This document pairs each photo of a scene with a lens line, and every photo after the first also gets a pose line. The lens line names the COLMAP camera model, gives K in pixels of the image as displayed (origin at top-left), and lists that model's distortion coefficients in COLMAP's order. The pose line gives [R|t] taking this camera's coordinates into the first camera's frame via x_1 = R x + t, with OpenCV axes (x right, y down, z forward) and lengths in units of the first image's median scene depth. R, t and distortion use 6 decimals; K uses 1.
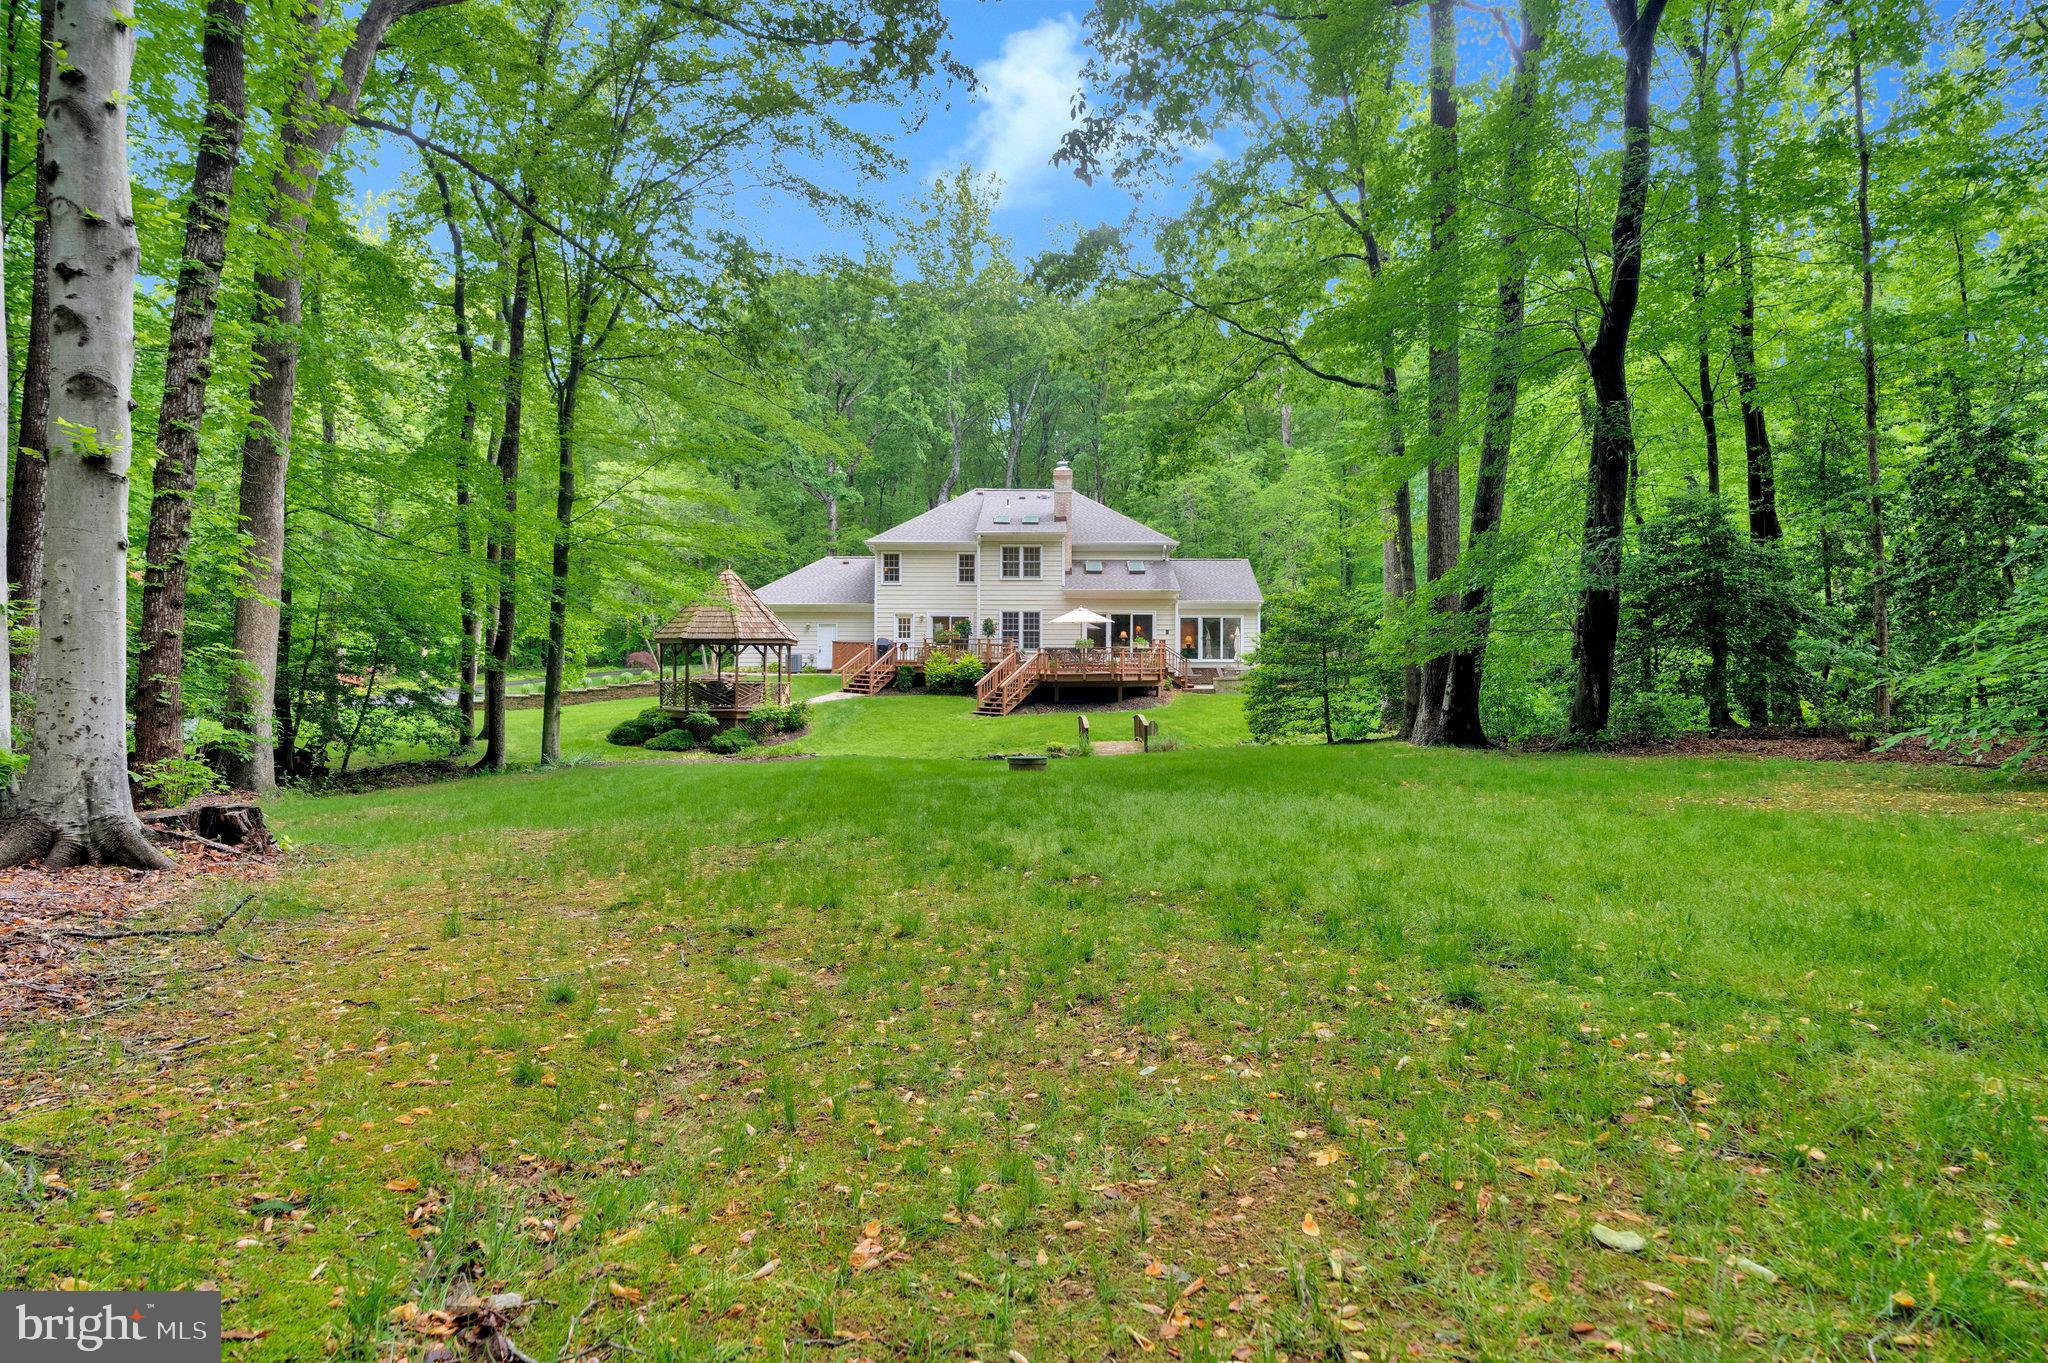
lens RADIAL K [[1108.6, 0, 1029.3], [0, 1108.6, 647.1], [0, 0, 1]] dist [0.003006, -0.000041]
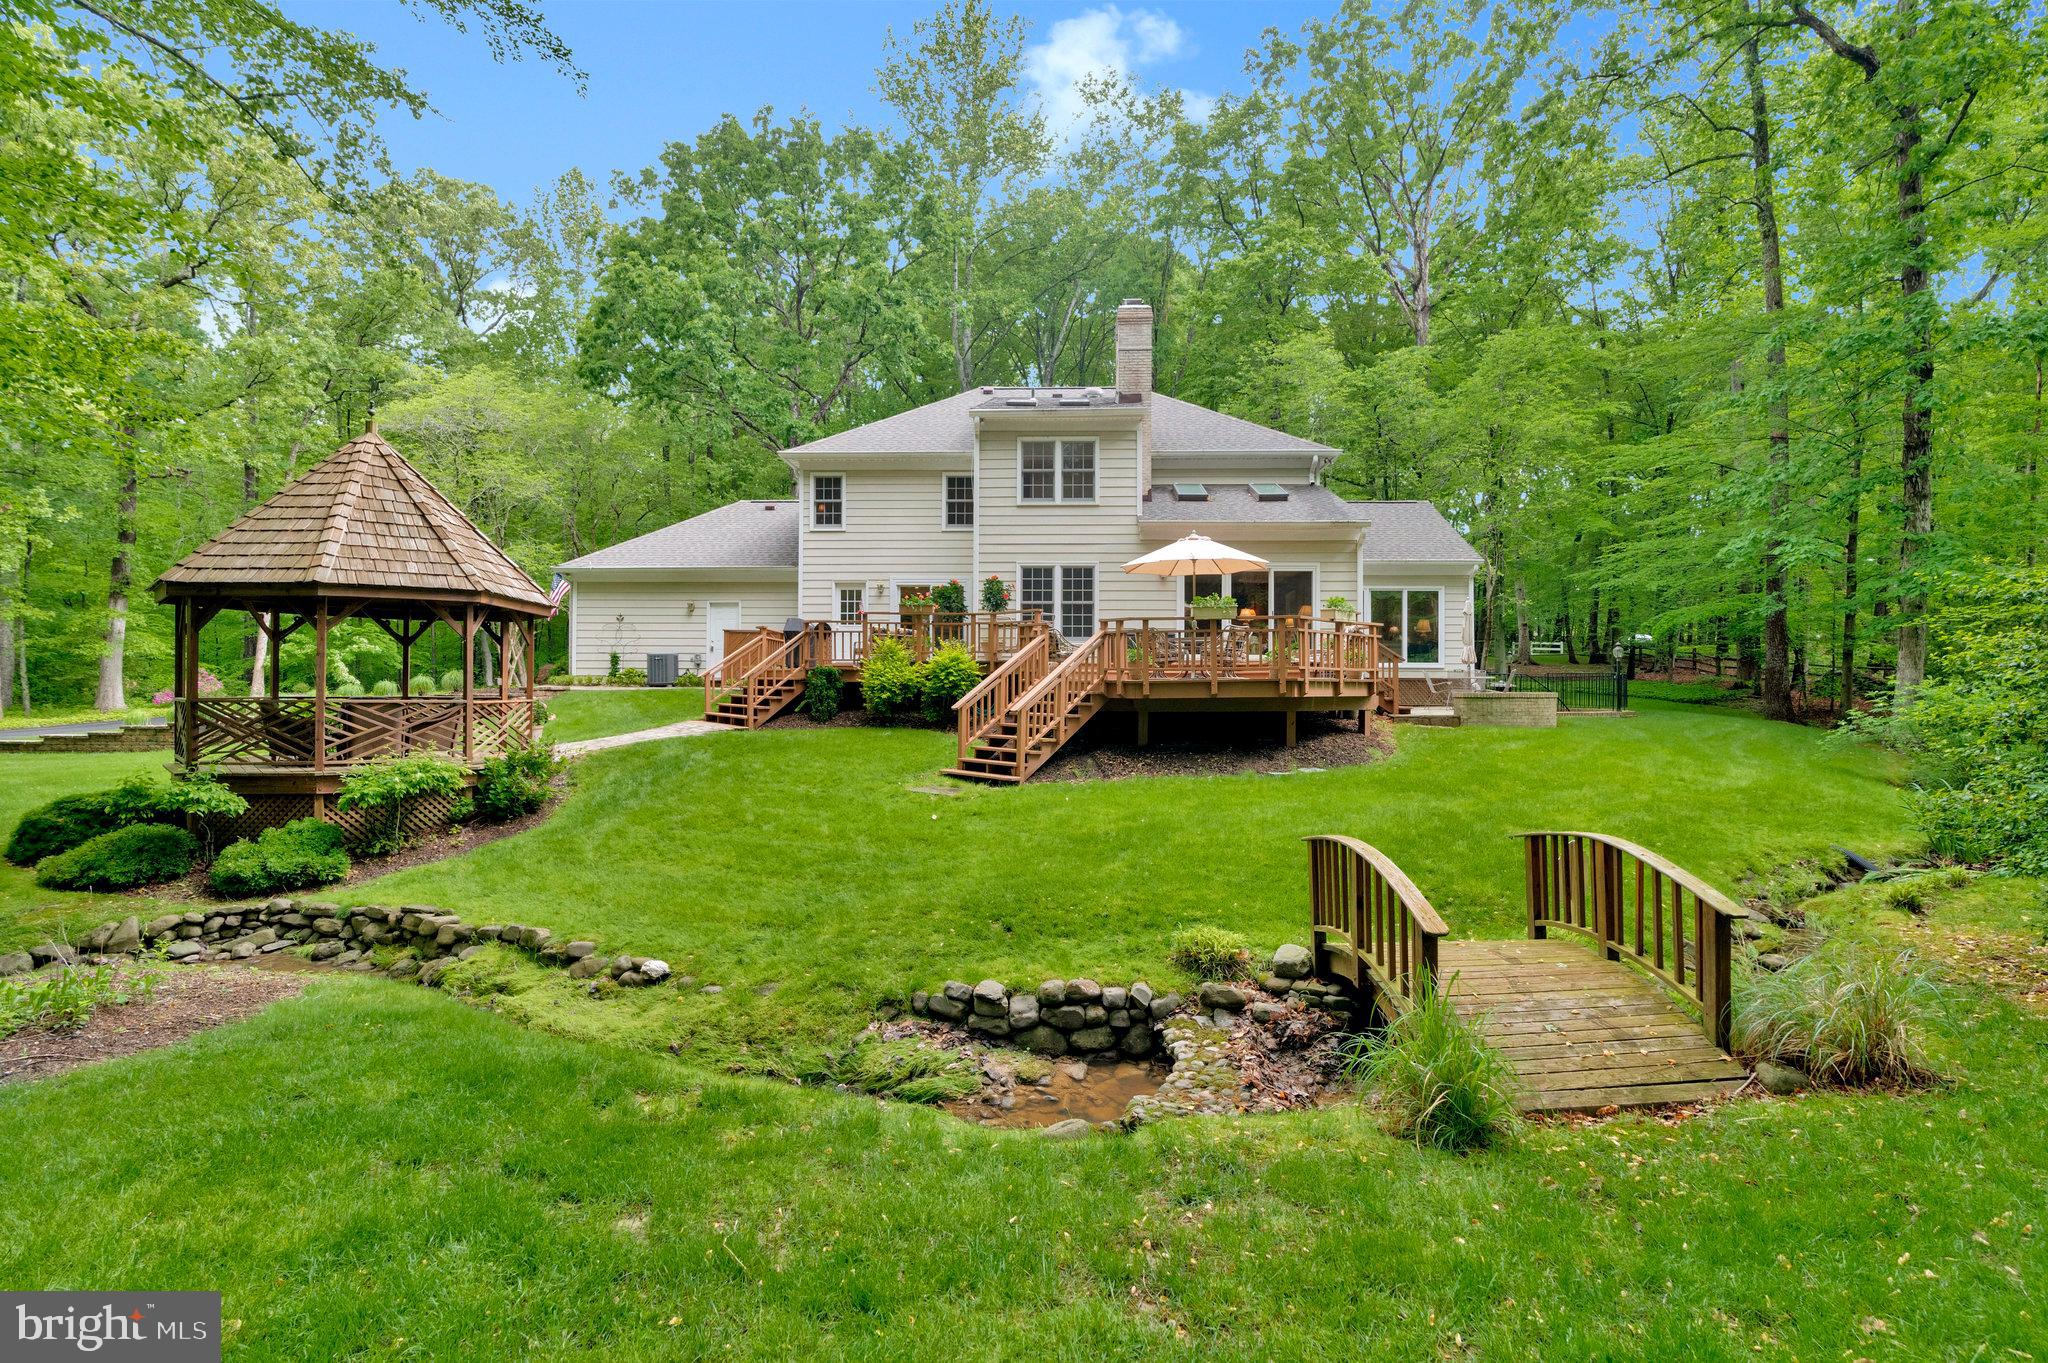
lens RADIAL K [[950.3, 0, 1027.6], [0, 950.3, 679.9], [0, 0, 1]] dist [-0.001795, 0.000776]
pose [[0.999604, 0.000223, -0.028121, -0.010138], [-0.000088, 0.999988, 0.004813, 0.021902], [0.028122, -0.004808, 0.999593, 0.632686]]
